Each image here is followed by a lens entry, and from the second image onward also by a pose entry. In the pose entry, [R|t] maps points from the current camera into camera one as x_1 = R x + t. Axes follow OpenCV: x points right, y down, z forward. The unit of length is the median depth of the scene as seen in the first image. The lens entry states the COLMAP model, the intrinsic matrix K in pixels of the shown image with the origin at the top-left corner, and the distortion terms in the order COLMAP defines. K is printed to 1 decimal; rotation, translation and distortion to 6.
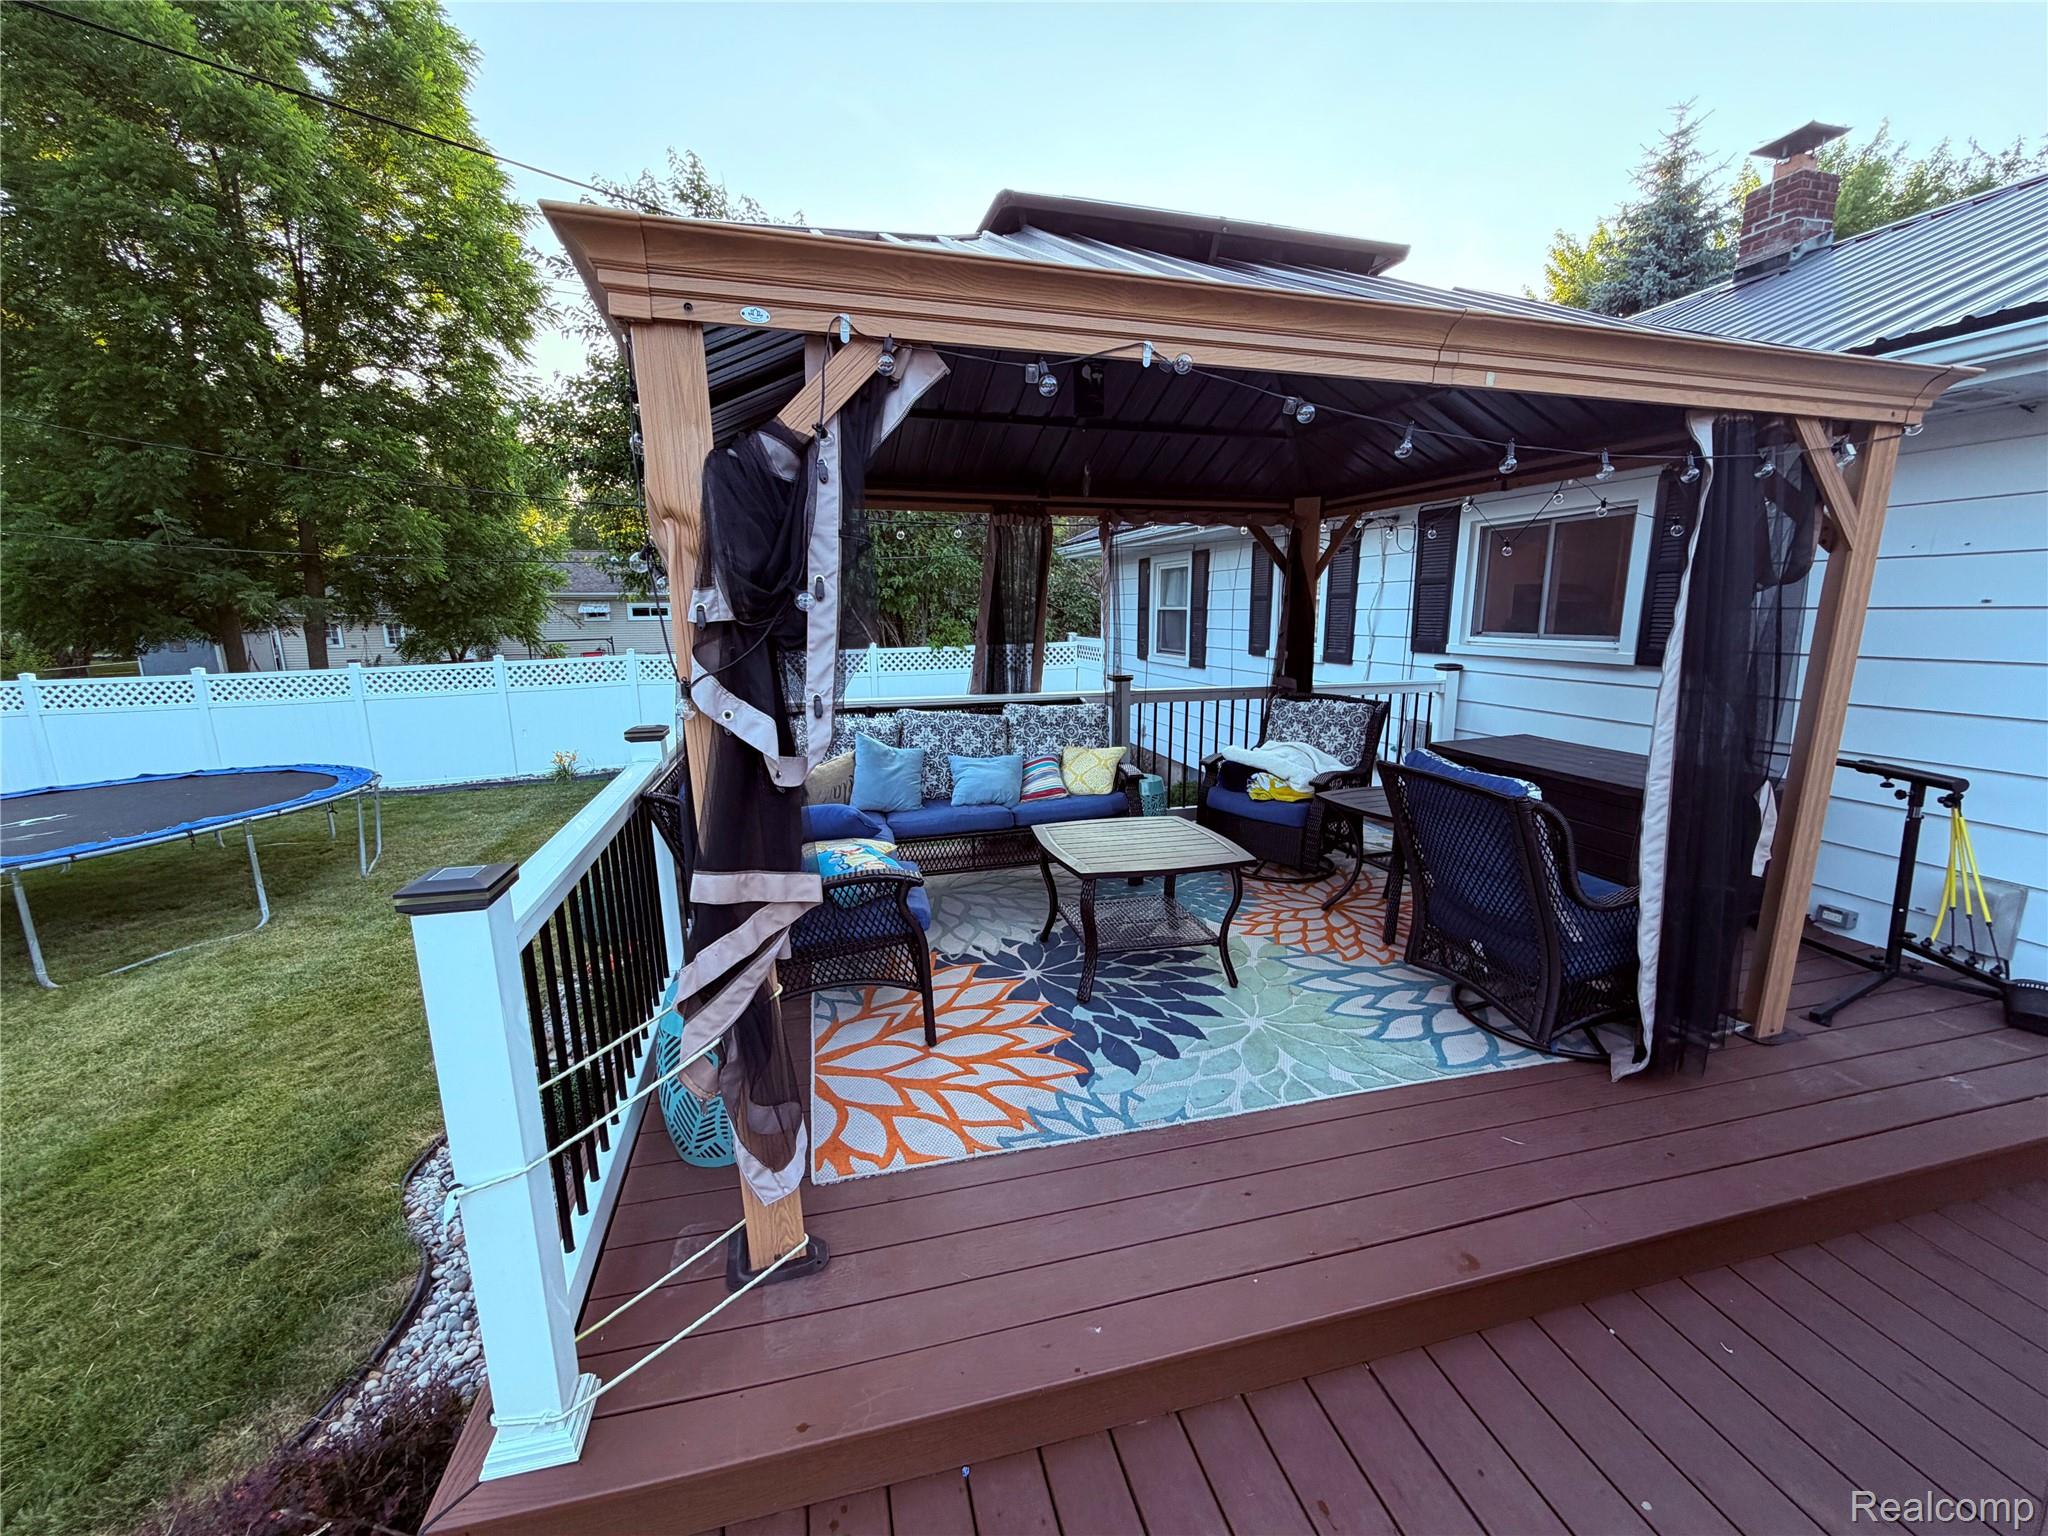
lens RADIAL K [[816.0, 0, 1020.3], [0, 816.0, 768.8], [0, 0, 1]] dist [-0.000914, 0.000436]
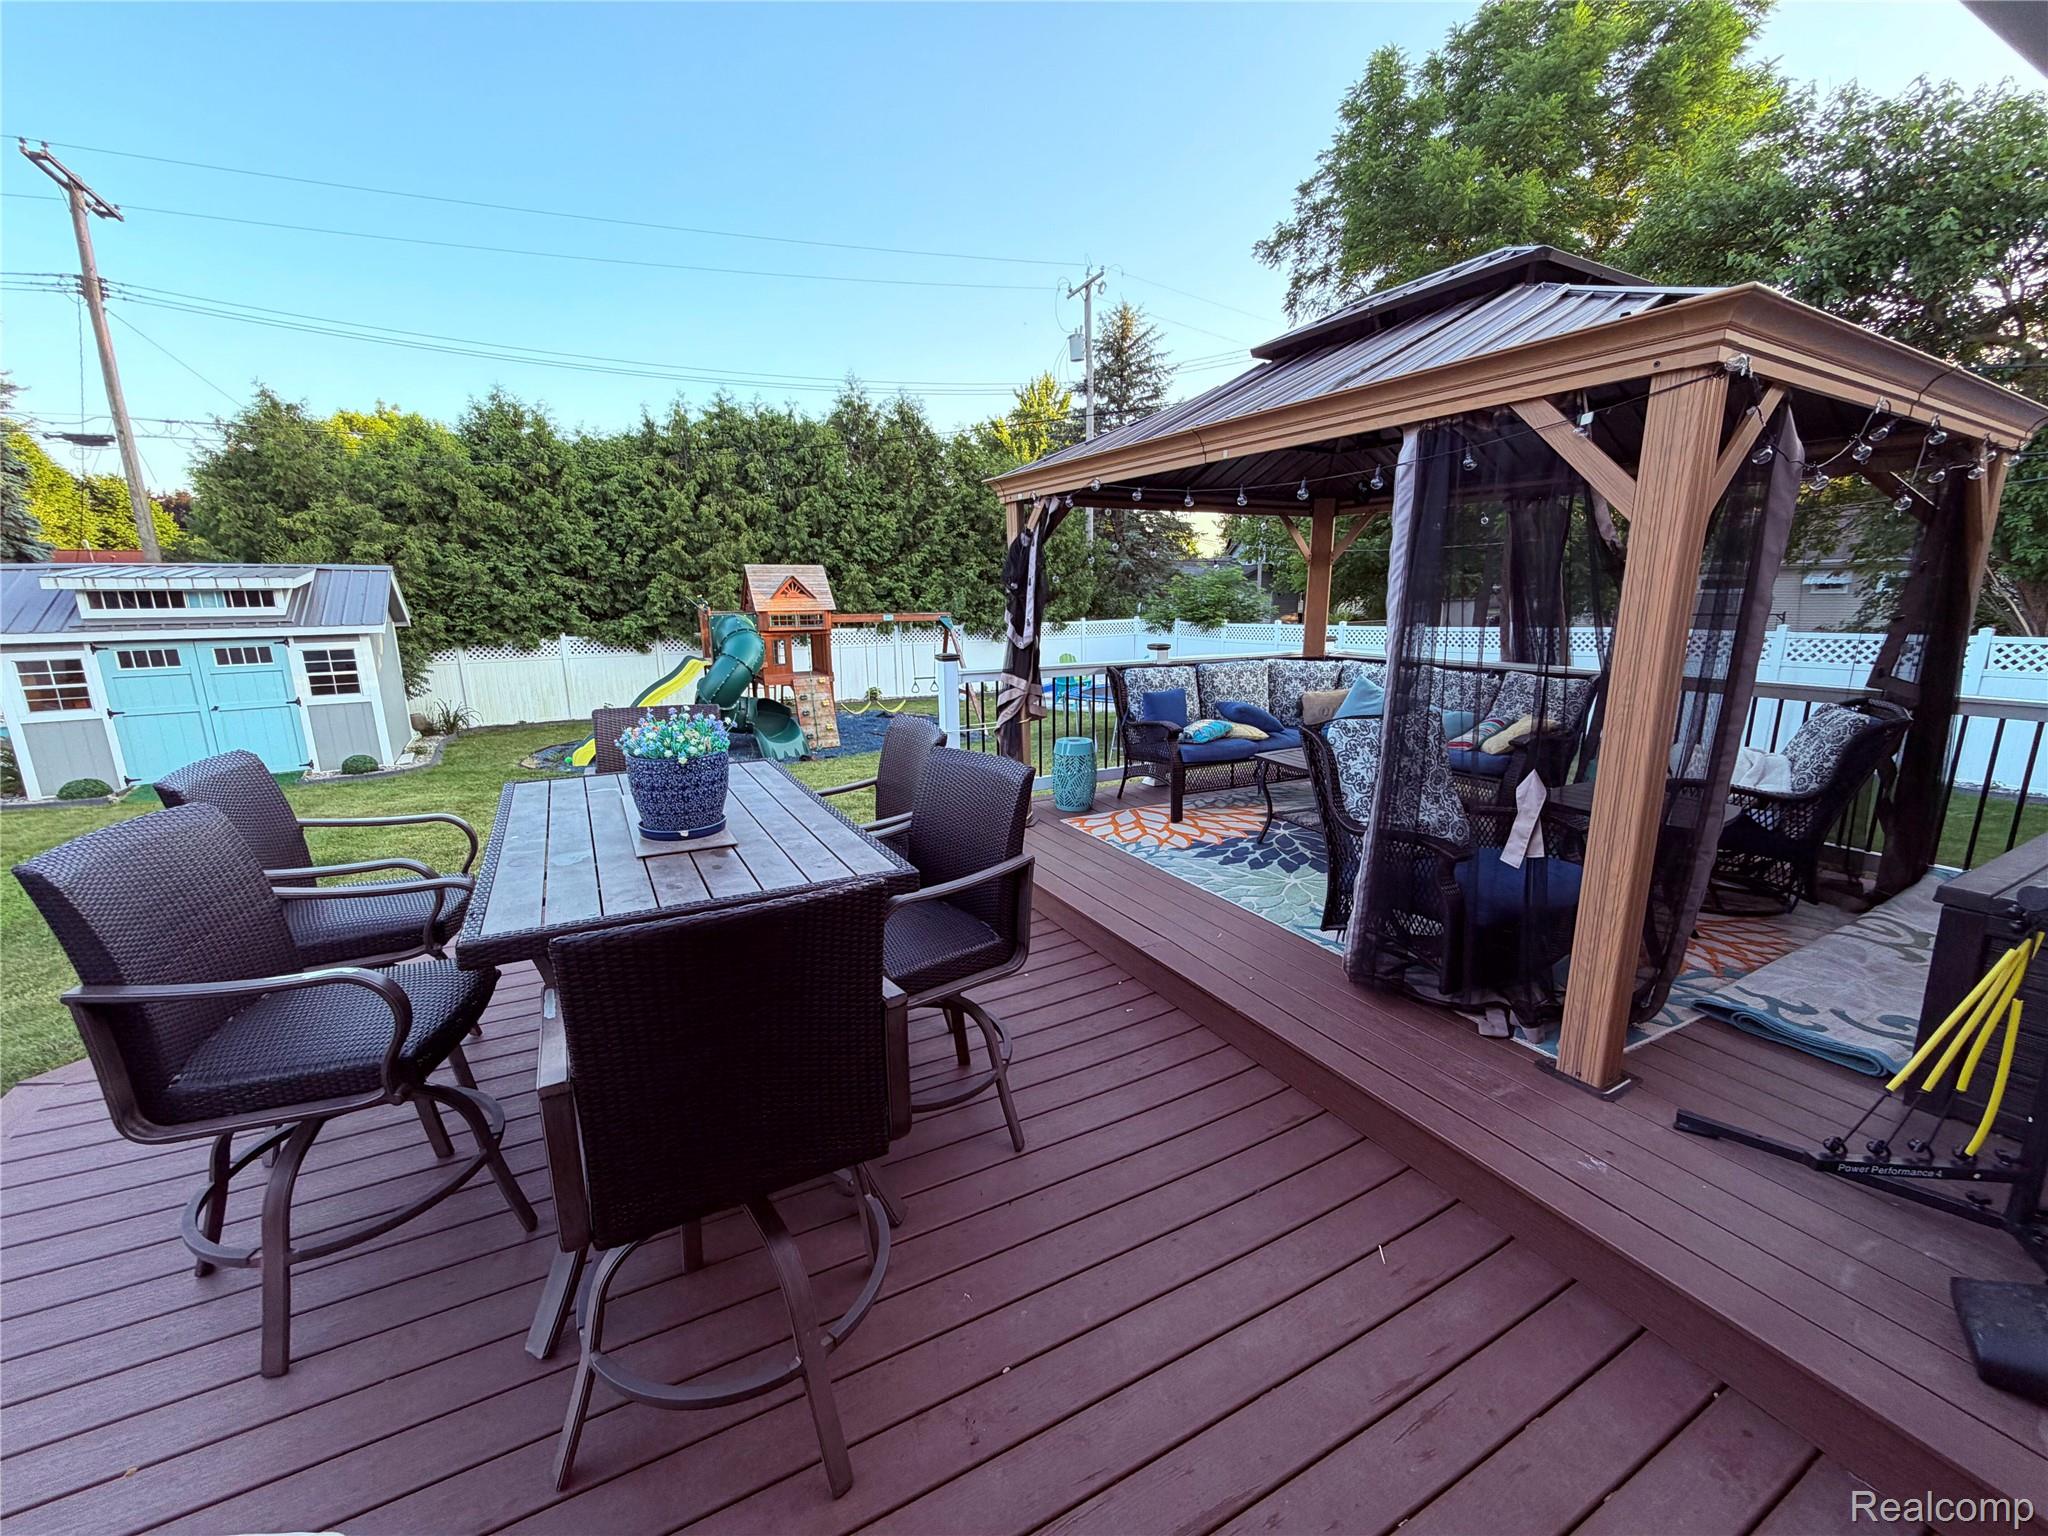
lens RADIAL K [[818.8, 0, 1022.2], [0, 818.8, 770.0], [0, 0, 1]] dist [0.000173, 0.000449]
pose [[0.233642, 0.213814, -0.948523, 1.607982], [-0.179867, 0.968190, 0.173942, -0.042453], [0.955541, 0.129968, 0.264668, 0.159961]]
